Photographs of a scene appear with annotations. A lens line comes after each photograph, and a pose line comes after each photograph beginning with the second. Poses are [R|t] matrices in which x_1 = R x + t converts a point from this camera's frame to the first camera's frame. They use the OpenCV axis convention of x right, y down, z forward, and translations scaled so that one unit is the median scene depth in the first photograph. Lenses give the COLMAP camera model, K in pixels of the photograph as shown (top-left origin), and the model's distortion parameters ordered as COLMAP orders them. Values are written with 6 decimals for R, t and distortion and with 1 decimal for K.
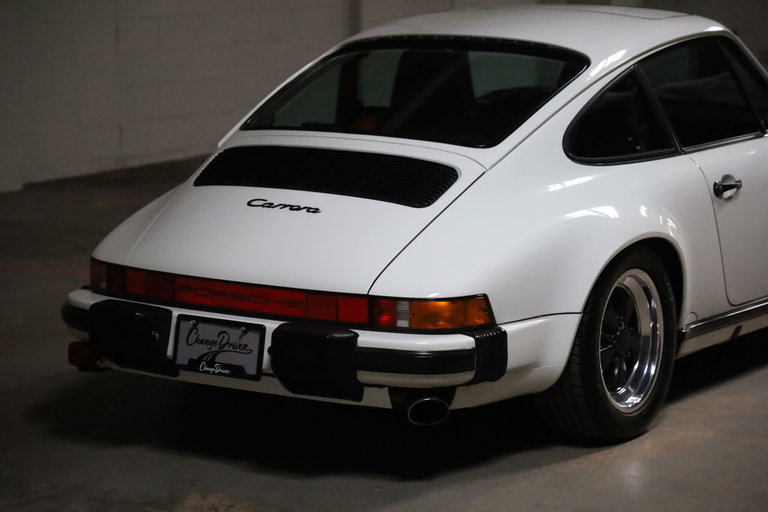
lens RADIAL K [[2299.3, 0, 384.0], [0, 2299.3, 256.0], [0, 0, 1]] dist [0.731358, 0.004437]
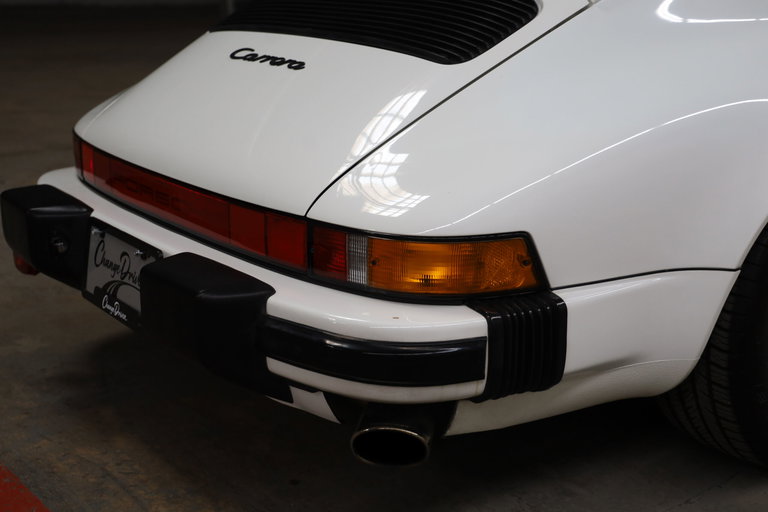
lens RADIAL K [[1014.4, 0, 384.0], [0, 1014.4, 256.0], [0, 0, 1]] dist [0.158069, 0.013473]
pose [[0.942957, 0.088532, -0.320927, 0.087249], [-0.048612, 0.990276, 0.130350, -0.006192], [0.329346, -0.107313, 0.938091, 0.769015]]
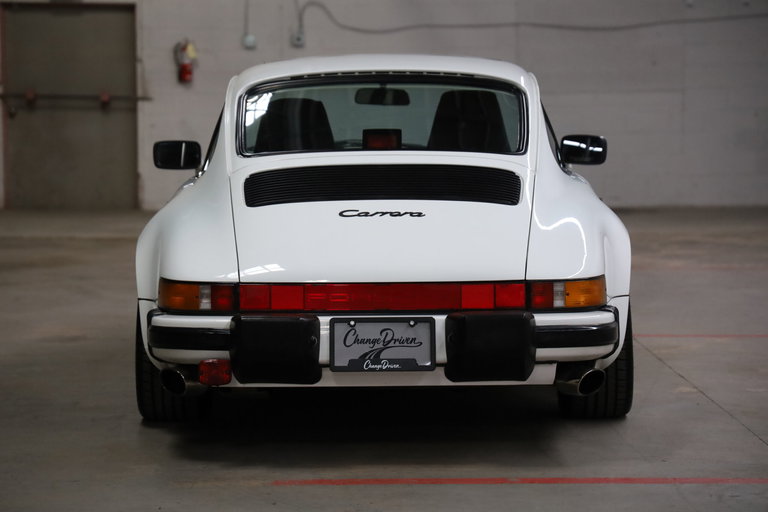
lens RADIAL K [[2299.3, 0, 384.0], [0, 2299.3, 256.0], [0, 0, 1]] dist [0.731358, 0.004437]
pose [[0.842665, -0.054355, 0.535688, -0.629751], [0.100735, 0.993240, -0.057679, 0.060396], [-0.528931, 0.102567, 0.842444, 0.125613]]
